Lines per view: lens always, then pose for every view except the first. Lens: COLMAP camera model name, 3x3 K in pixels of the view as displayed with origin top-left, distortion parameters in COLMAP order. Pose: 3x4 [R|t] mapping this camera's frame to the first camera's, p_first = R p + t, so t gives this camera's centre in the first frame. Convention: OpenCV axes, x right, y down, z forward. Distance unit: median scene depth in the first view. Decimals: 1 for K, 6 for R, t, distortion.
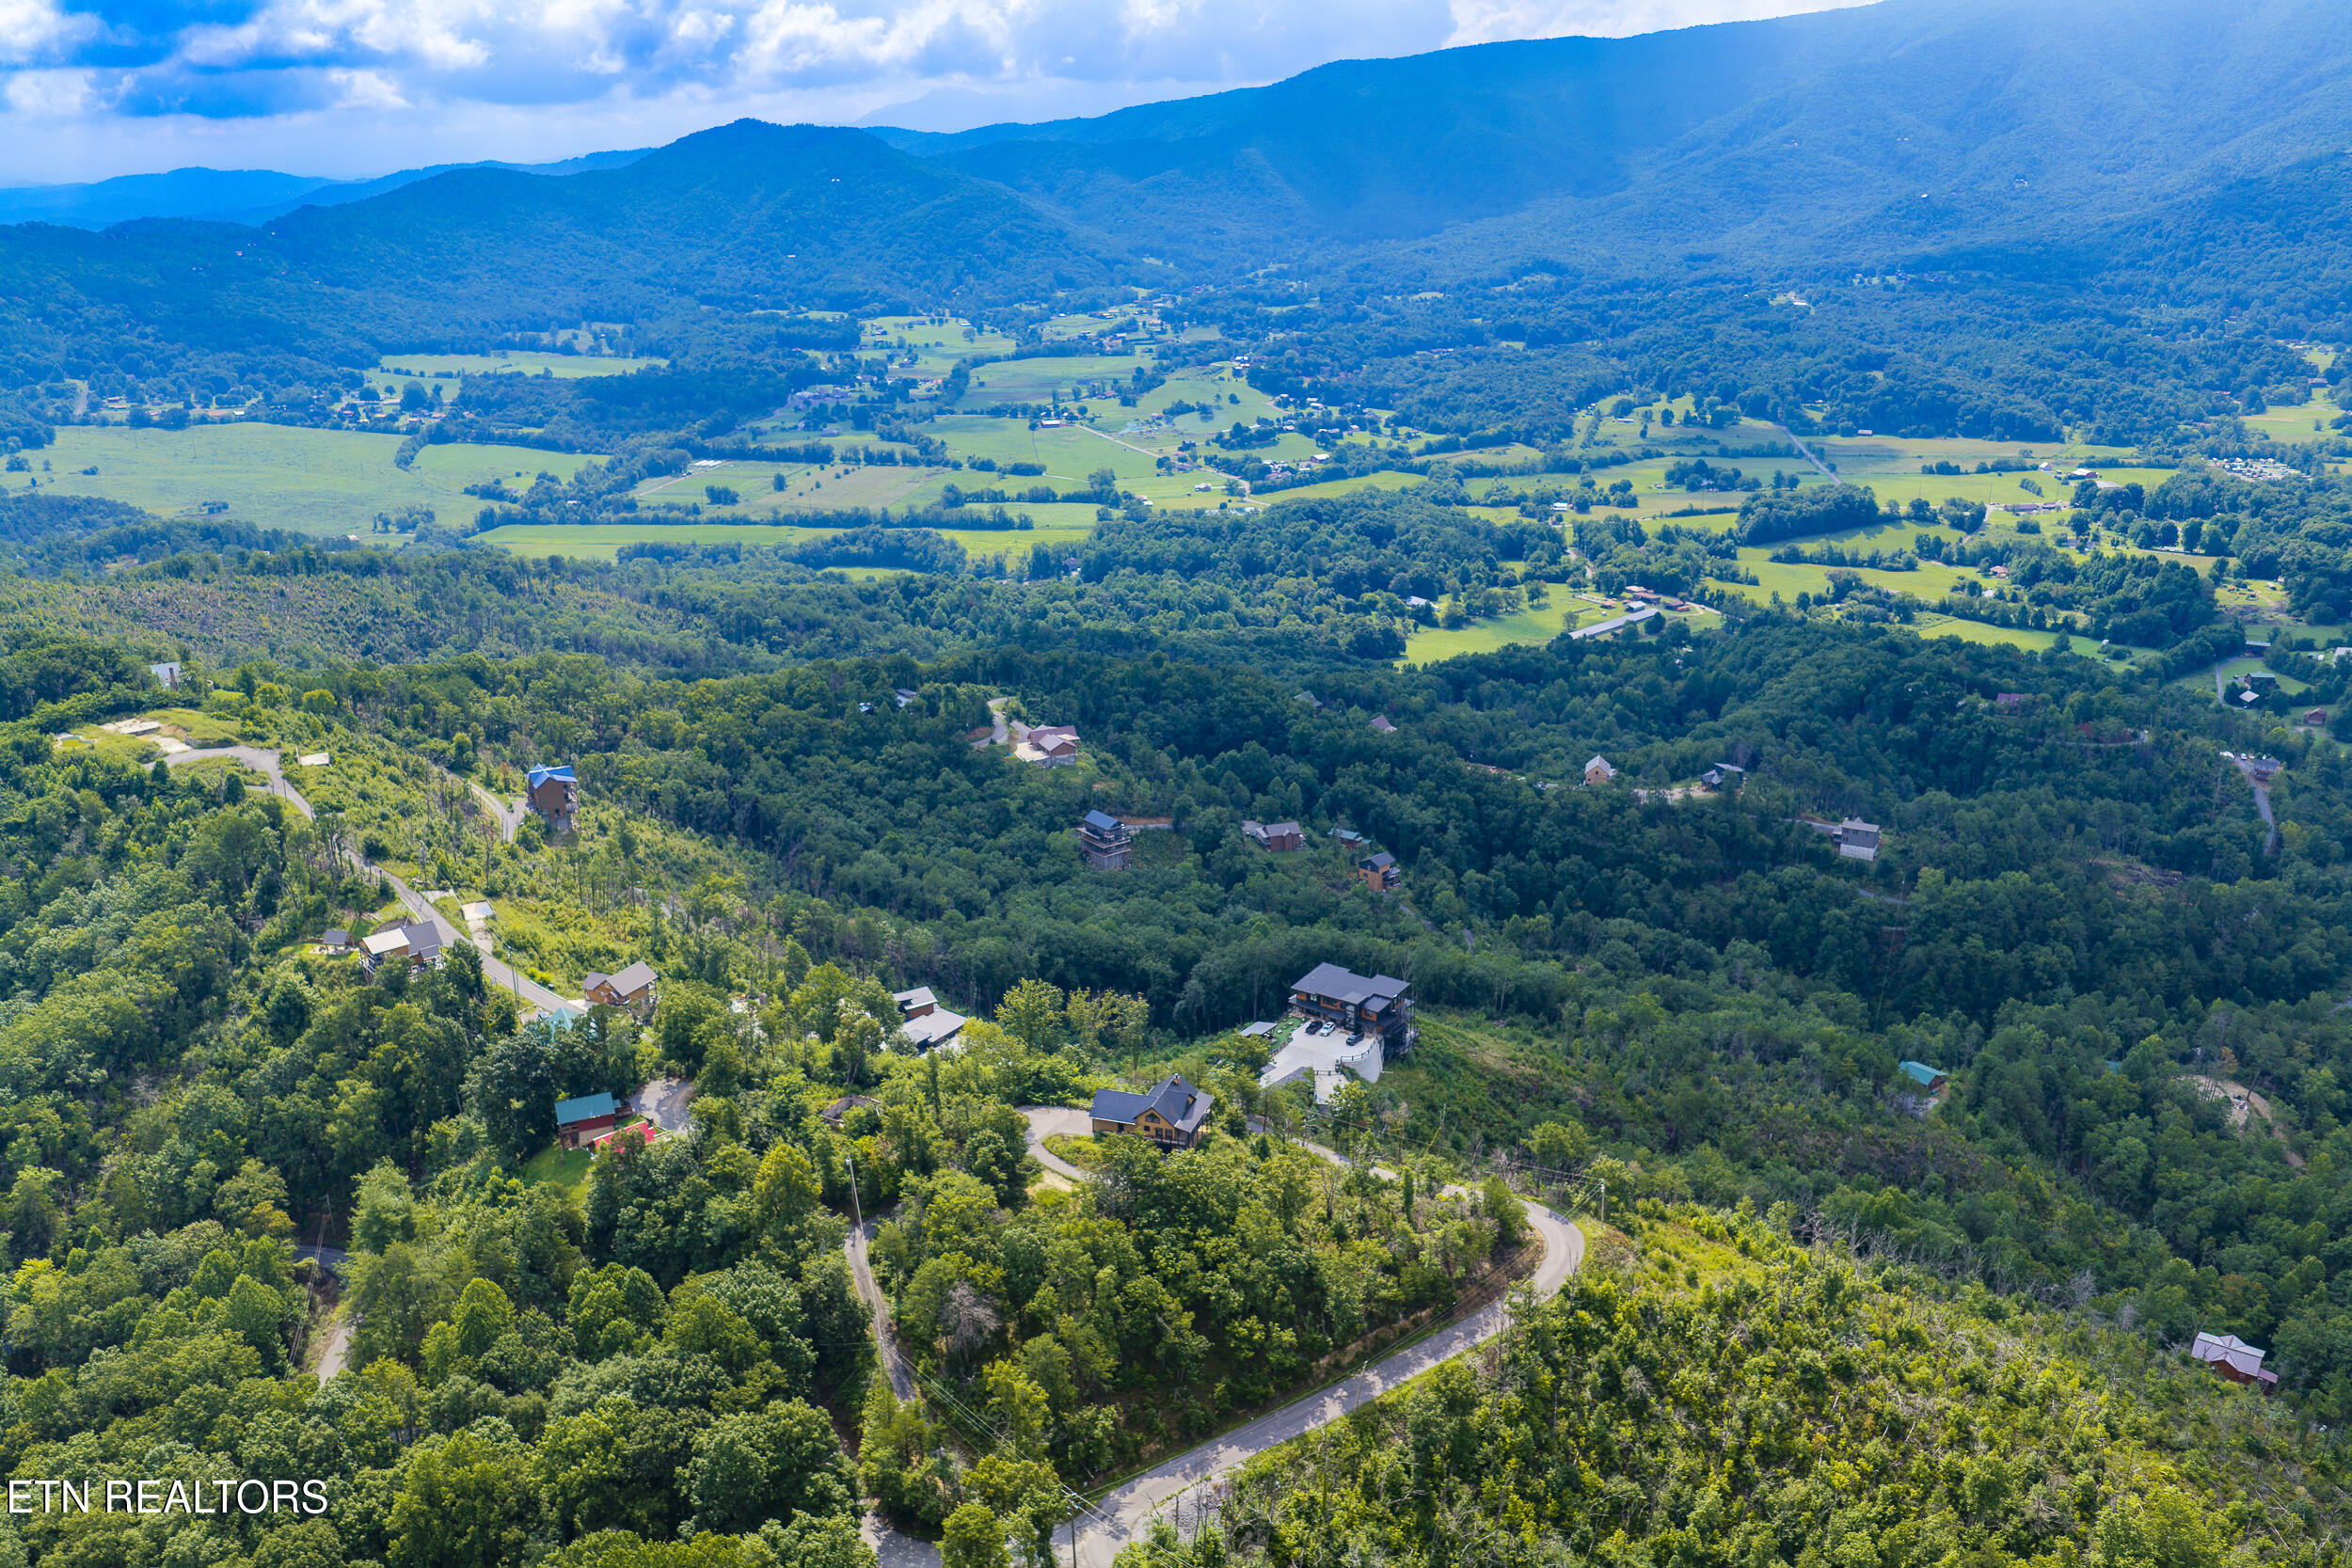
lens RADIAL K [[1940.6, 0, 1179.4], [0, 1940.6, 773.8], [0, 0, 1]] dist [0.015482, -0.025175]
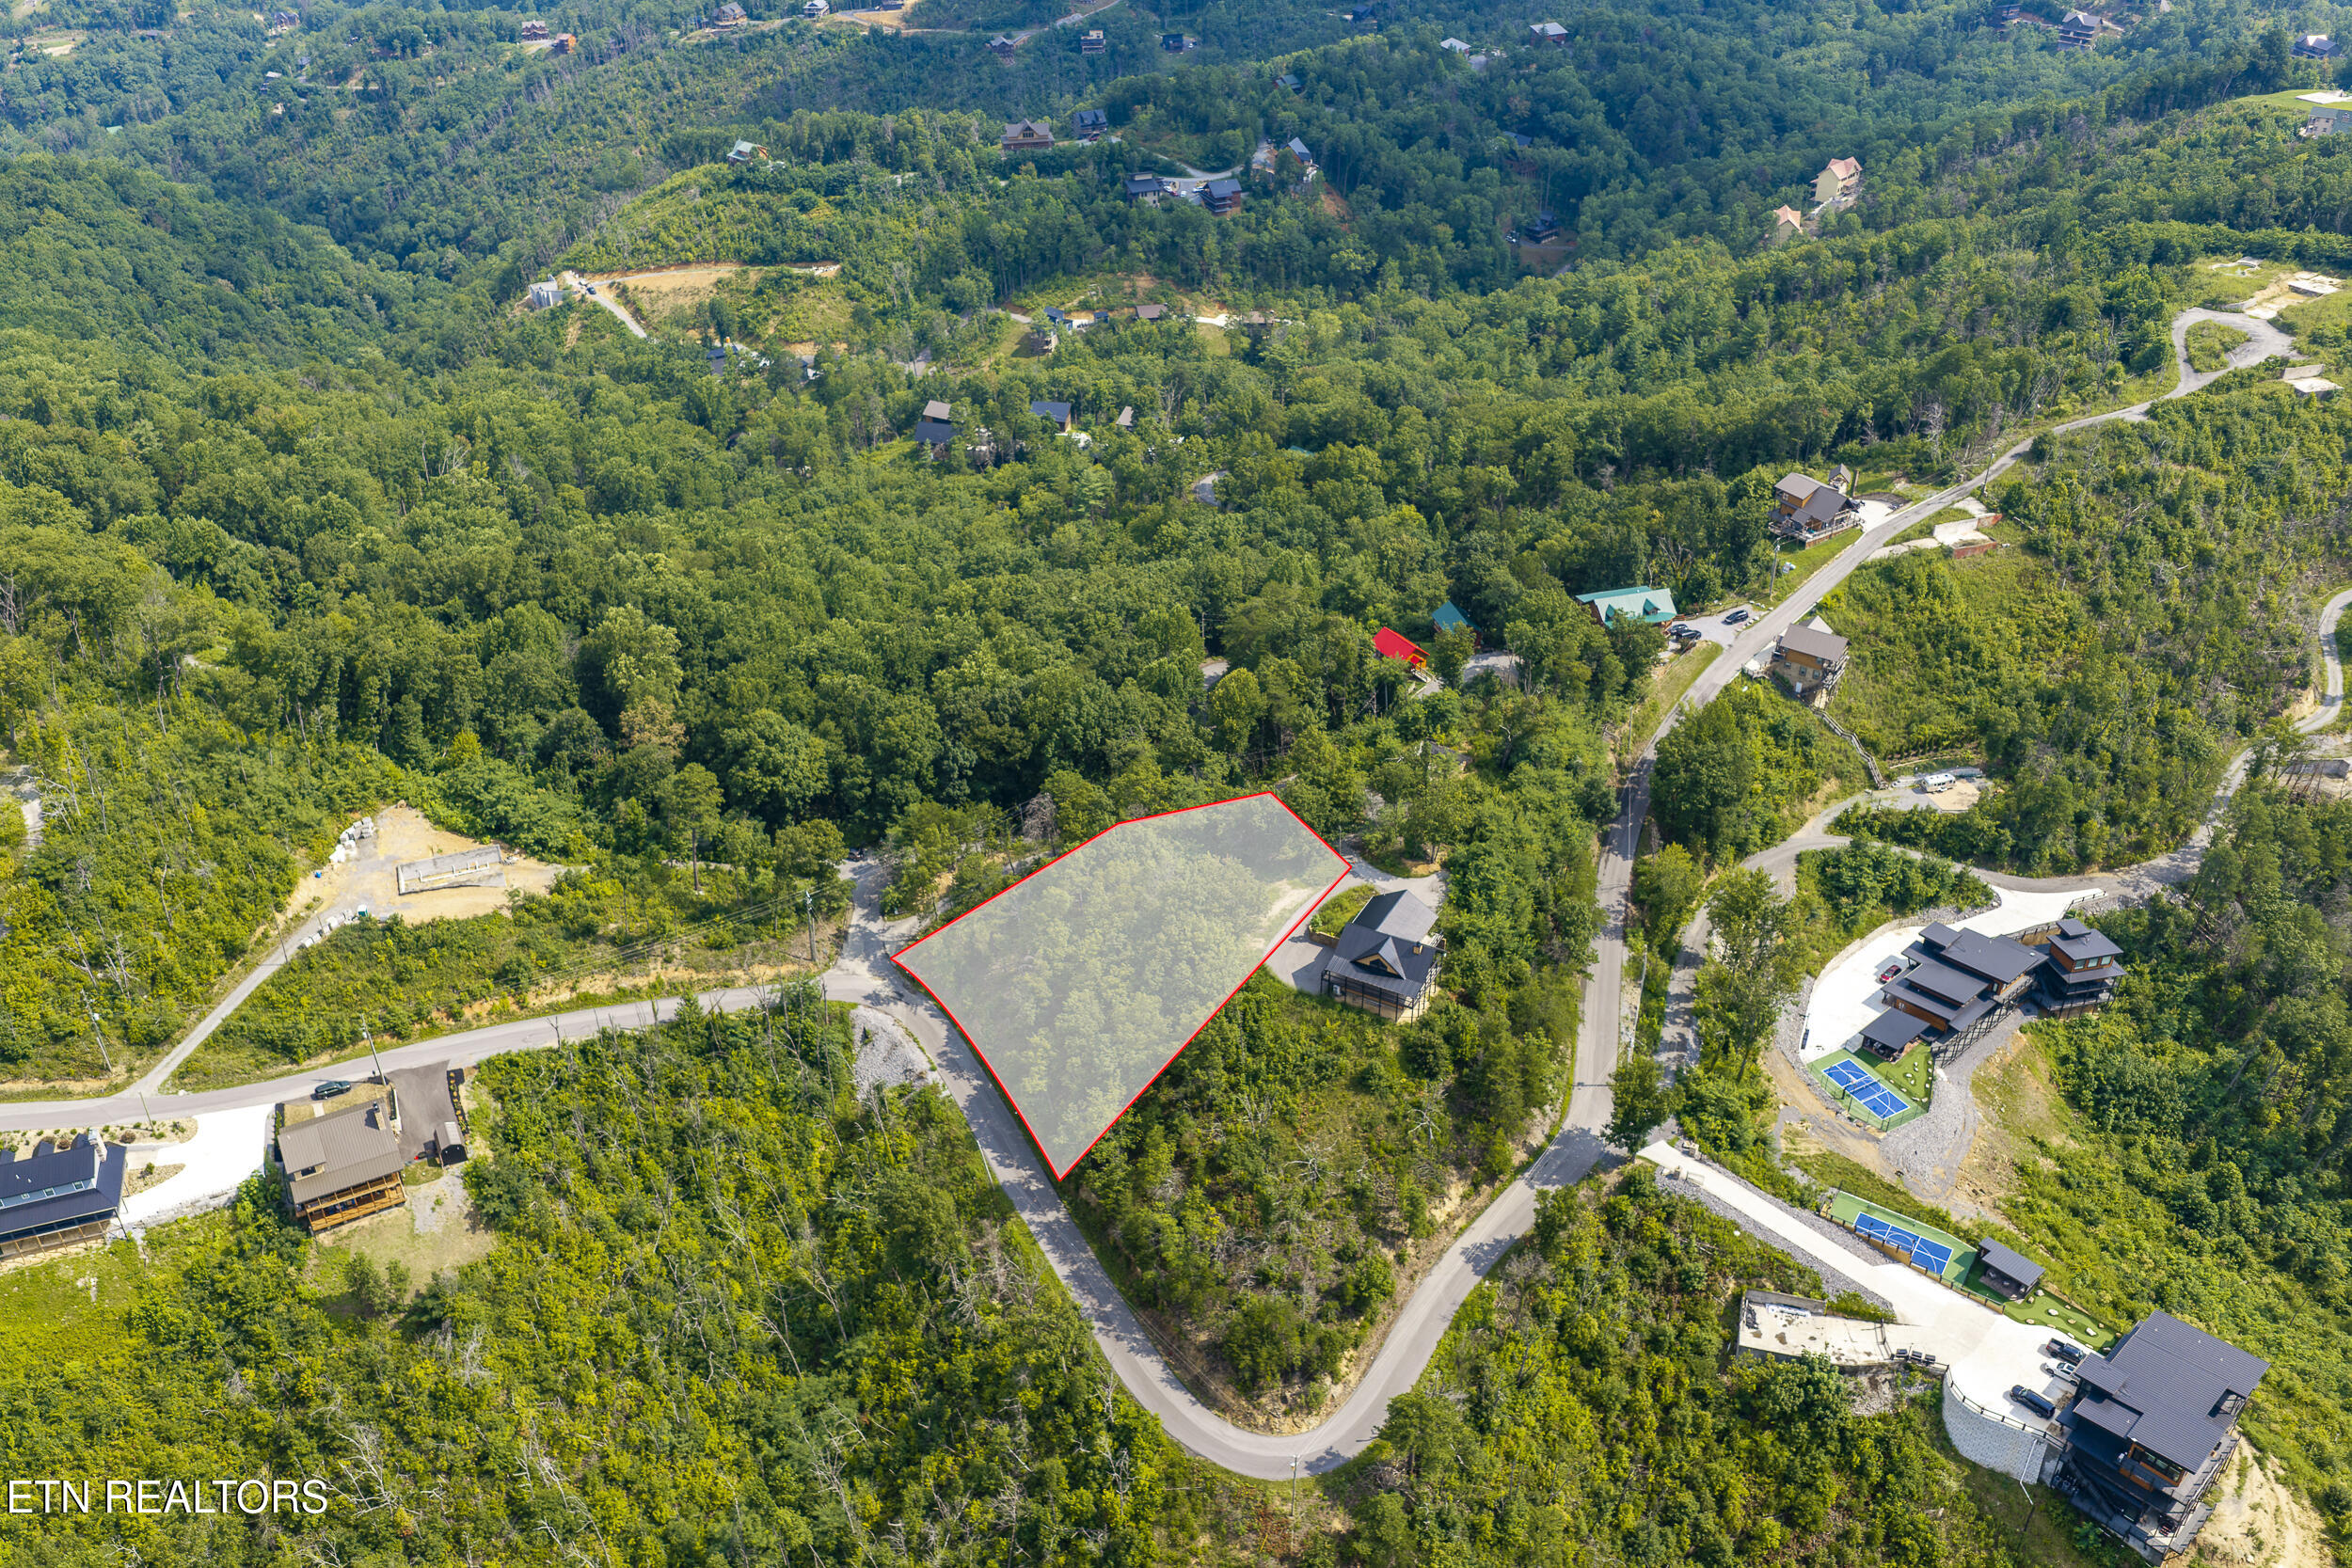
lens RADIAL K [[1940.6, 0, 1183.4], [0, 1940.6, 782.1], [0, 0, 1]] dist [0.015482, -0.025175]
pose [[-0.169849, 0.546706, -0.819917, 0.111490], [-0.294878, 0.765690, 0.571634, -0.056464], [0.940318, 0.338867, 0.031160, 0.153979]]
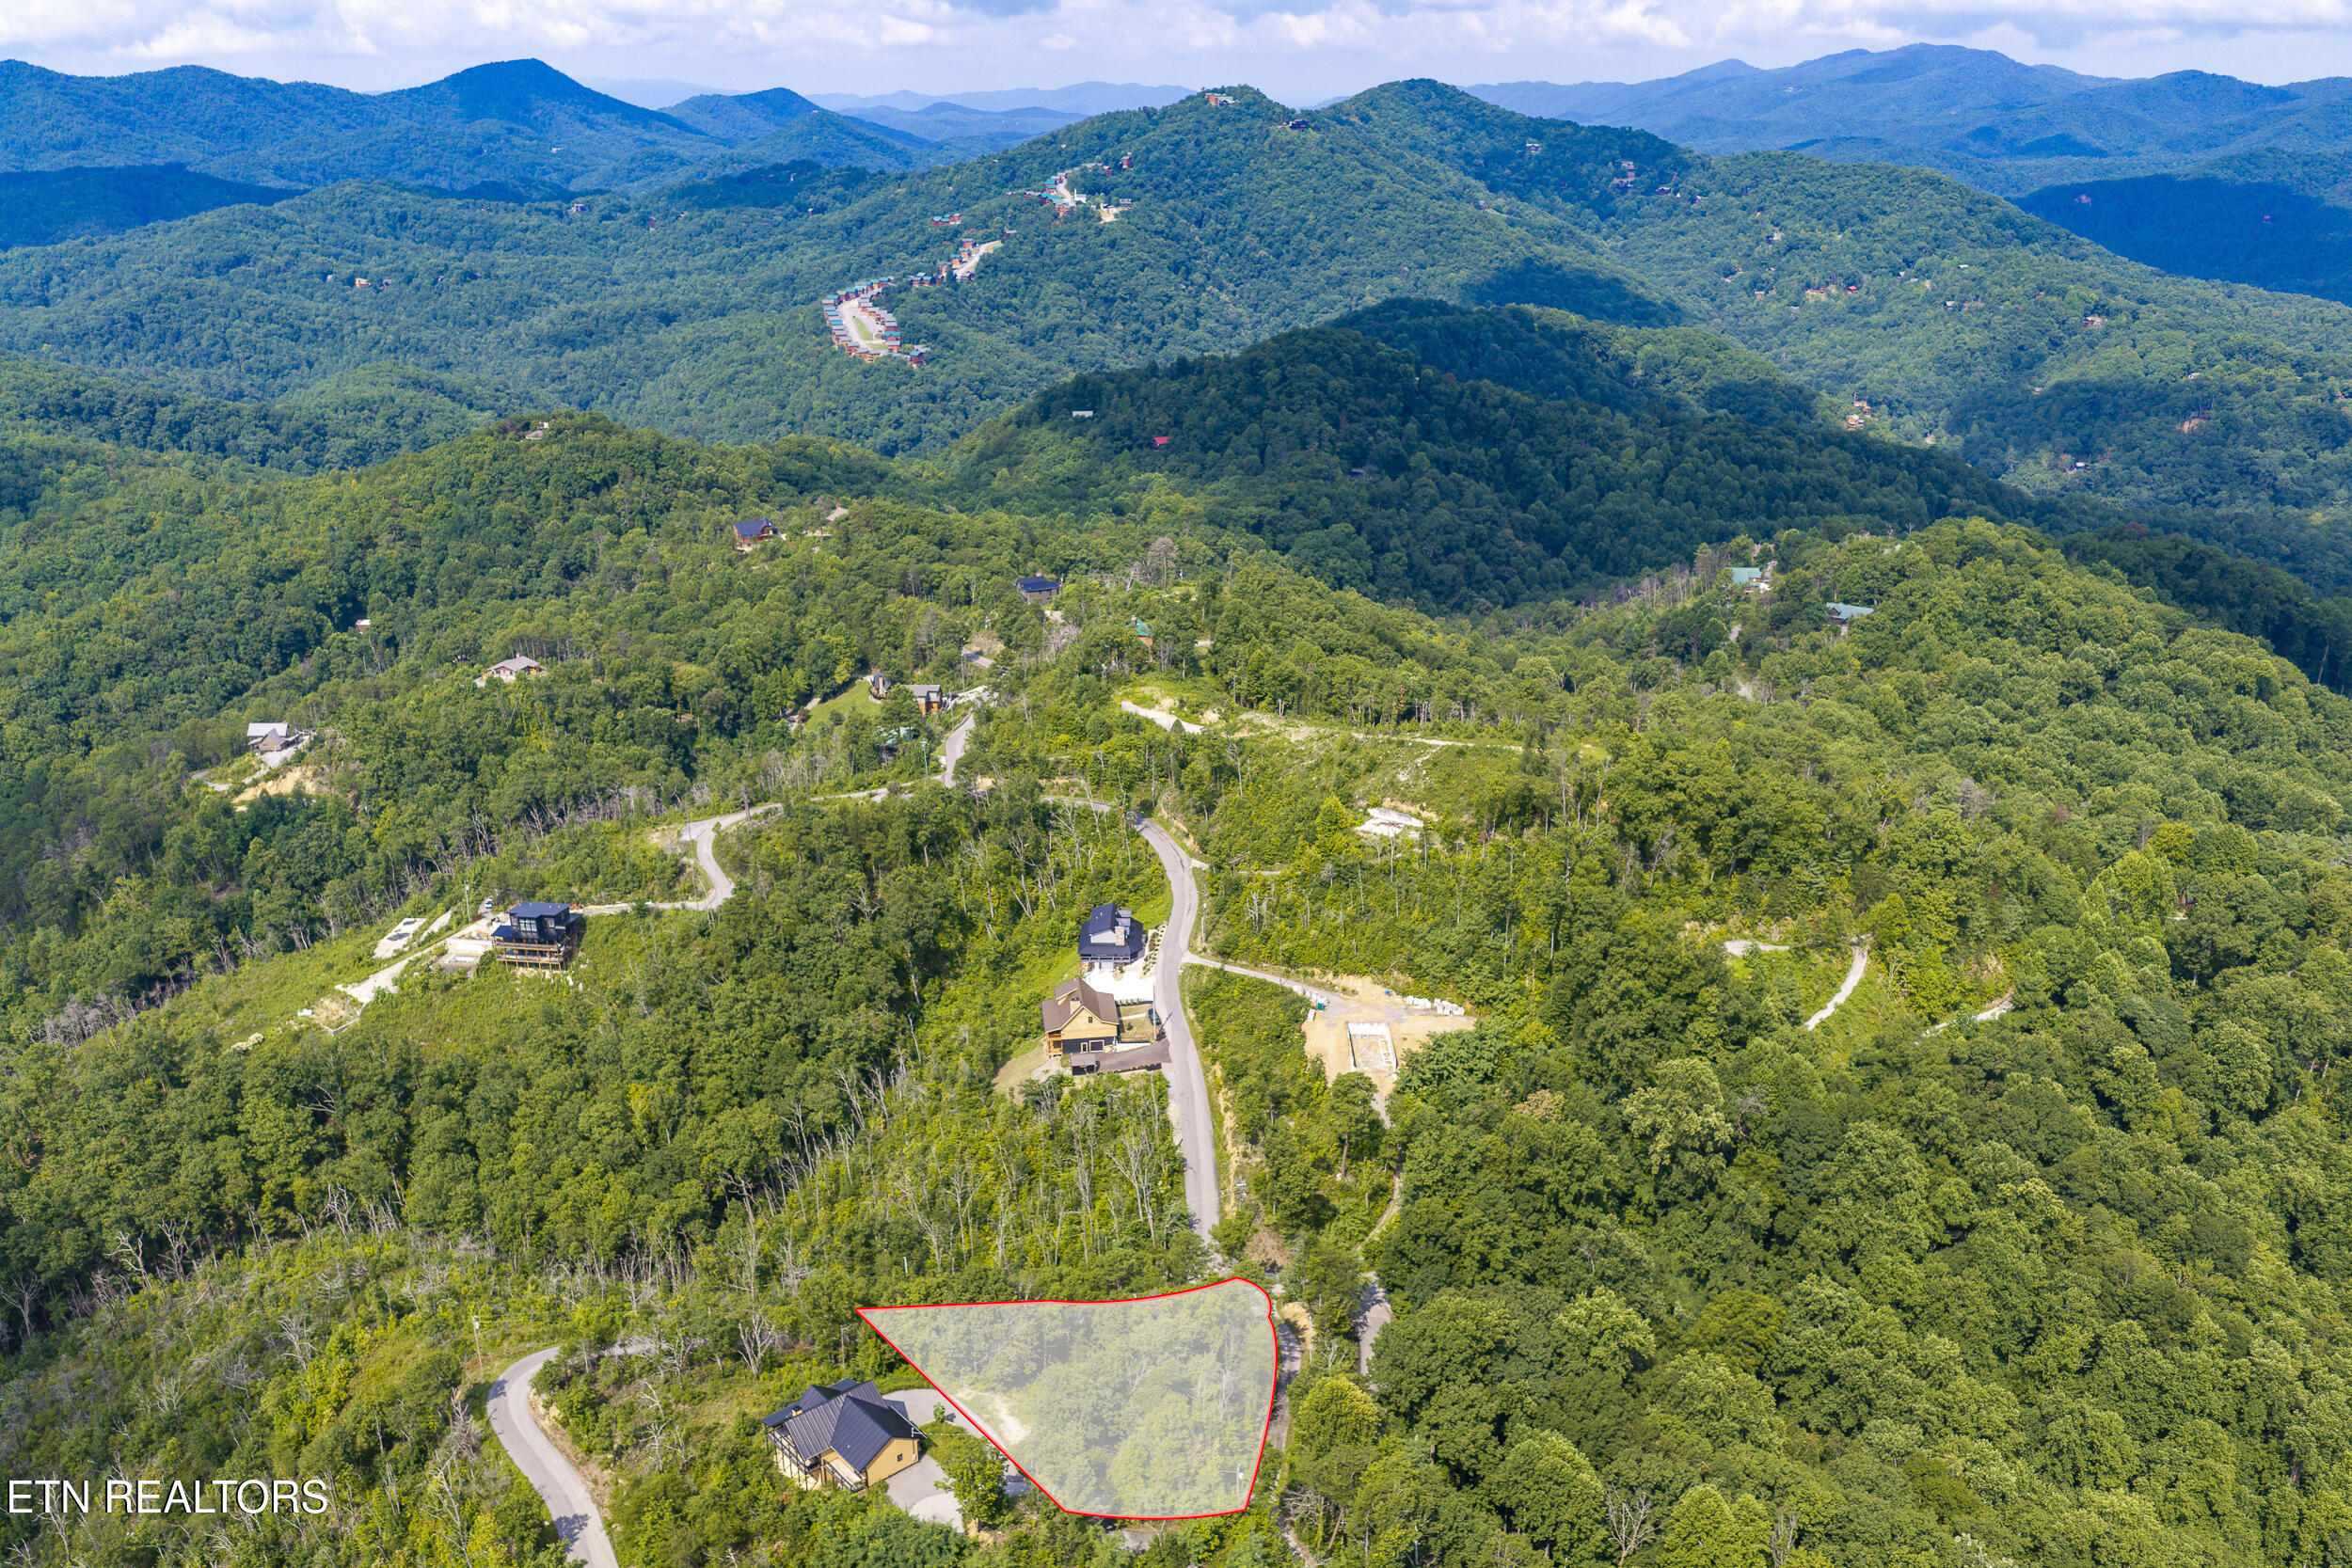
lens RADIAL K [[1940.6, 0, 1176.8], [0, 1940.6, 788.5], [0, 0, 1]] dist [0.015482, -0.025175]
pose [[-0.859062, -0.159770, 0.486299, -0.080145], [0.172743, 0.803817, 0.569244, -0.077300], [-0.481843, 0.573020, -0.662929, 0.229693]]
